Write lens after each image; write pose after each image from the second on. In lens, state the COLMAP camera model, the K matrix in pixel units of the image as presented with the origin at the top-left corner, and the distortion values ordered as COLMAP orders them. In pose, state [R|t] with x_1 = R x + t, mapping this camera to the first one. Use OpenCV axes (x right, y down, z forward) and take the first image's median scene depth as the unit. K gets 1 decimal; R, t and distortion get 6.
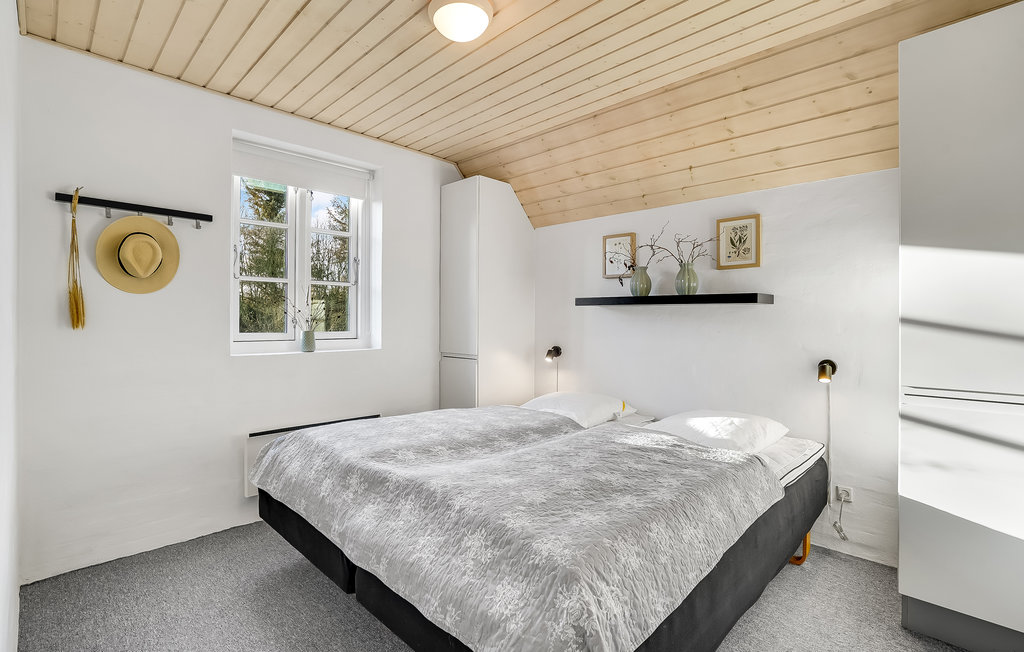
lens RADIAL K [[477.6, 0, 511.4], [0, 477.6, 324.8], [0, 0, 1]] dist [-0.003043, 0.000575]
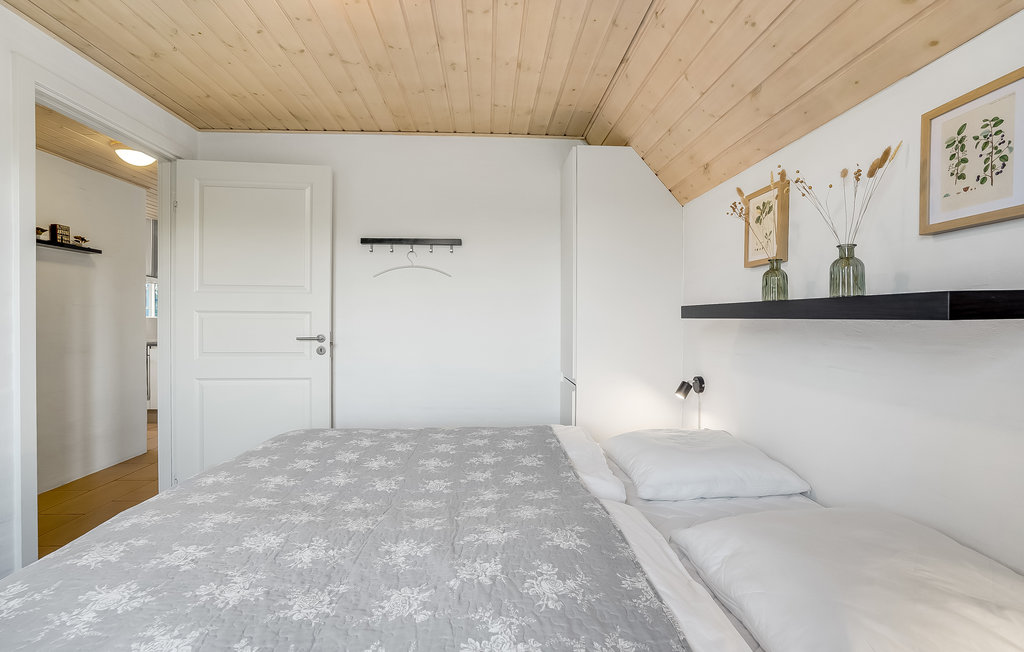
lens RADIAL K [[465.8, 0, 508.6], [0, 465.8, 331.1], [0, 0, 1]] dist [0.000741, 0.000375]
pose [[0.770817, 0.018942, -0.636775, 0.377021], [-0.027313, 0.999621, -0.003327, -0.014697], [0.636471, 0.019957, 0.771043, 0.380069]]
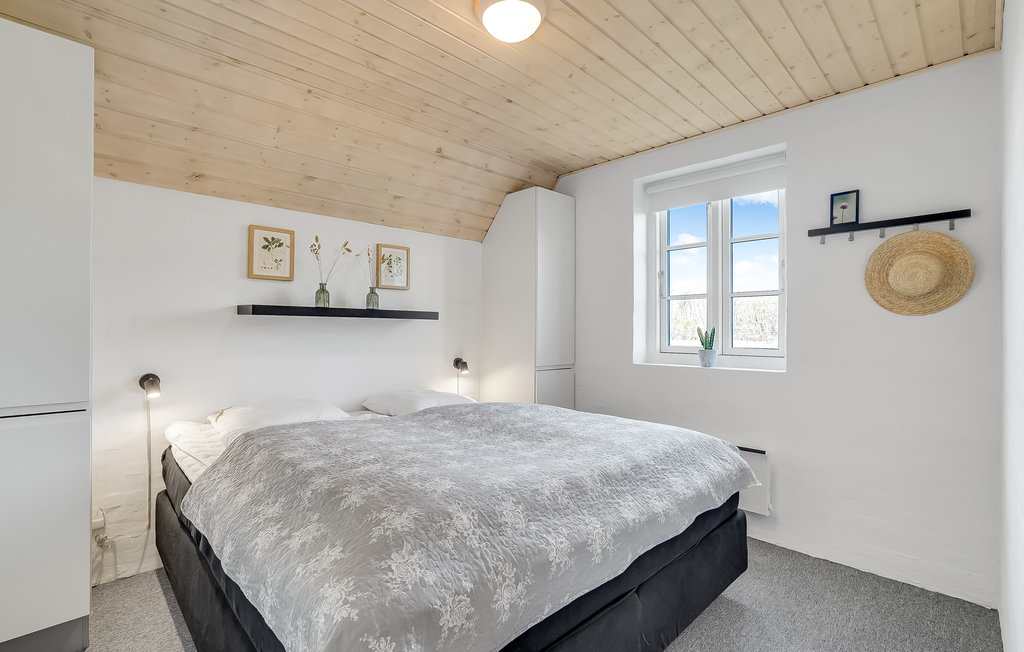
lens RADIAL K [[465.8, 0, 508.6], [0, 465.8, 331.1], [0, 0, 1]] dist [0.000741, 0.000375]
pose [[0.004091, -0.011442, 0.999926, -0.574369], [0.018895, 0.999757, 0.011363, -0.015429], [-0.999813, 0.018847, 0.004307, 0.587017]]
